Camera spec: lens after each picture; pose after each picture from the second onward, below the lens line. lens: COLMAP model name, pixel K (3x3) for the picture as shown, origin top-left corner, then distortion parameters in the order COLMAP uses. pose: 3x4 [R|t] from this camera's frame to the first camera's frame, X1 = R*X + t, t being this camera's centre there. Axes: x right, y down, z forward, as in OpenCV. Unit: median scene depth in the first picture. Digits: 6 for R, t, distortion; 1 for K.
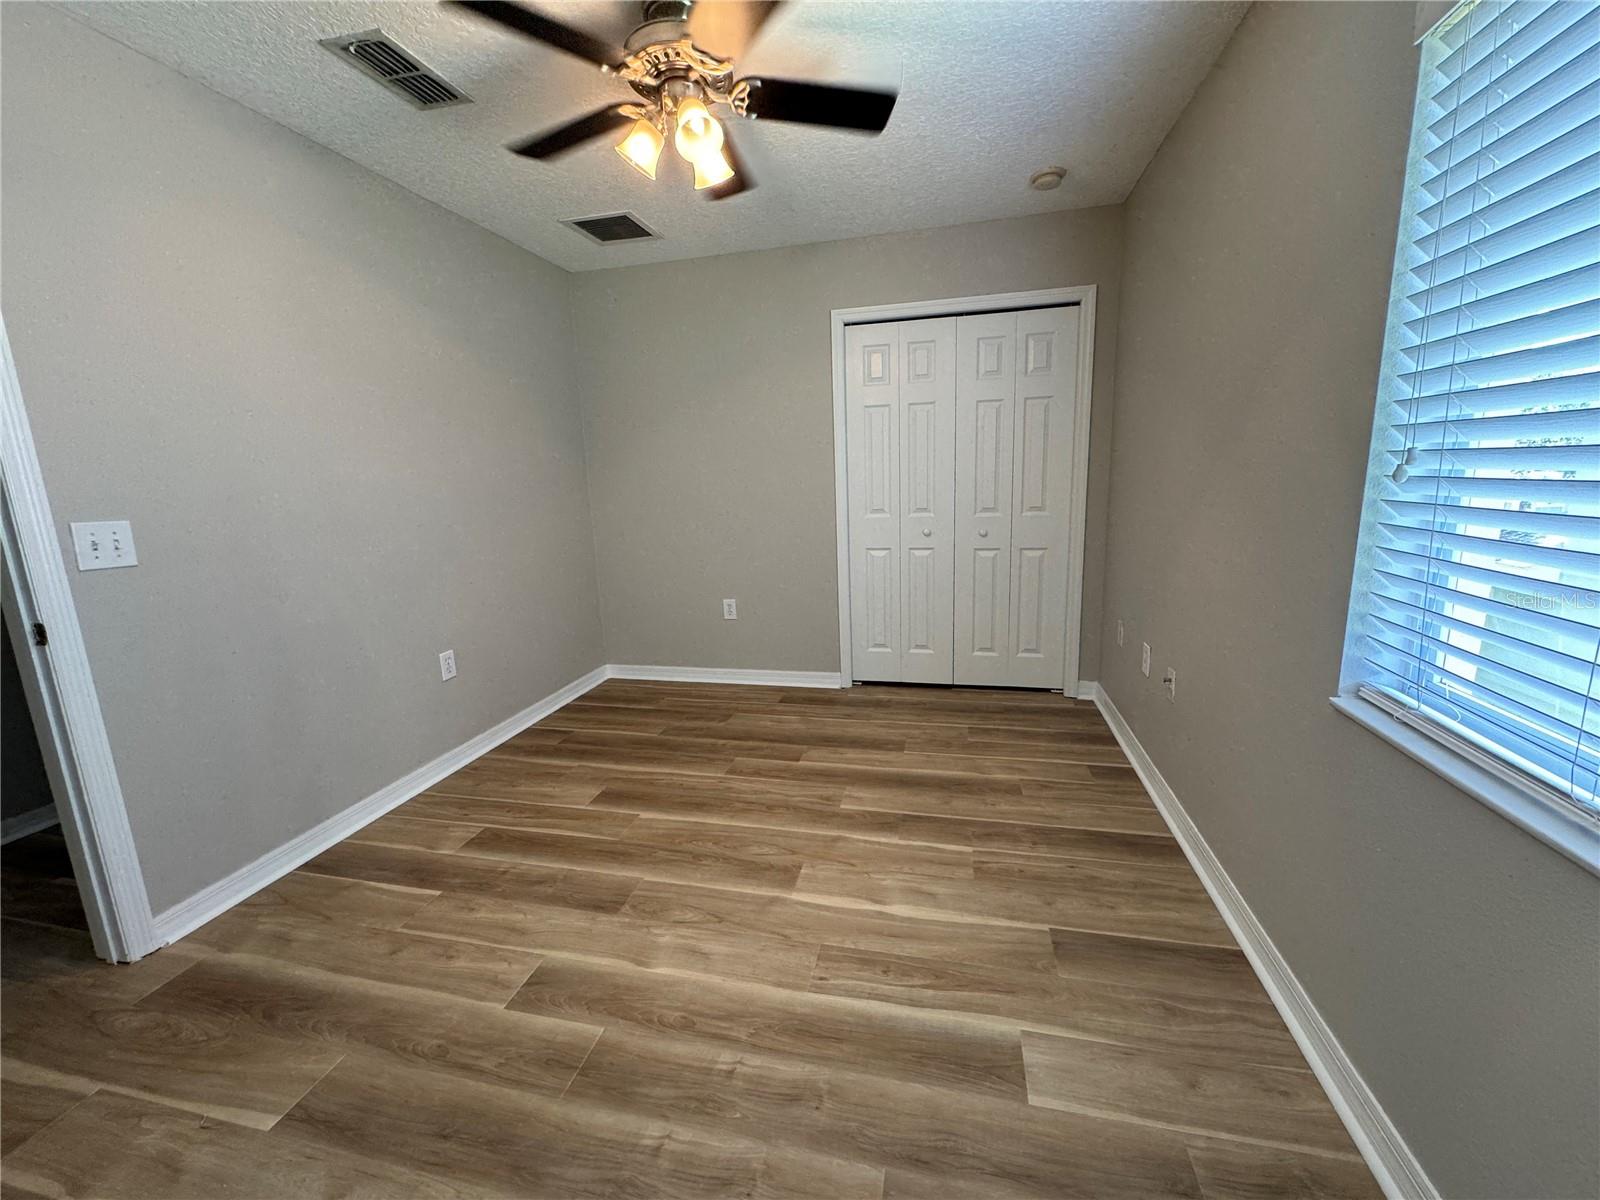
lens RADIAL K [[632.5, 0, 803.9], [0, 632.5, 627.8], [0, 0, 1]] dist [-0.005097, -0.000031]
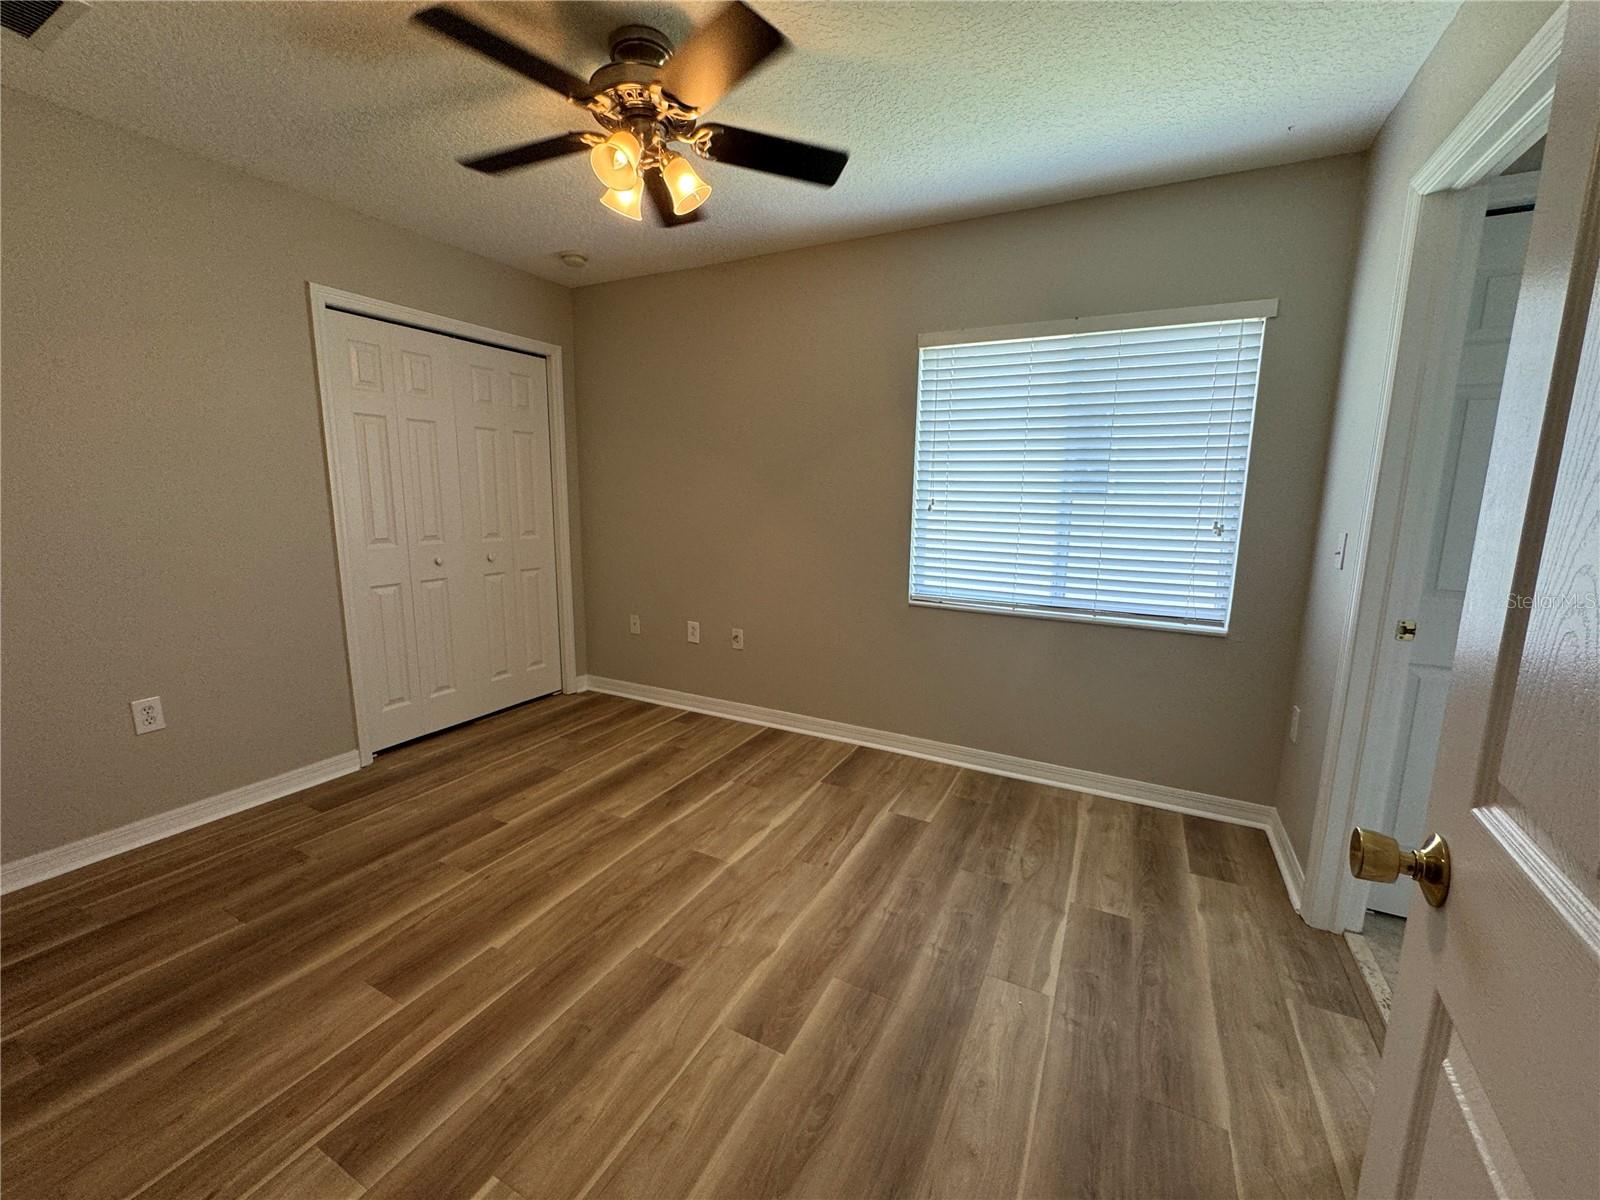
lens RADIAL K [[642.4, 0, 799.0], [0, 642.4, 598.3], [0, 0, 1]] dist [-0.003490, 0.000799]
pose [[0.247425, -0.121539, 0.961254, -0.775745], [0.206385, 0.975944, 0.070273, -0.075657], [-0.946671, 0.181001, 0.266557, 0.353360]]
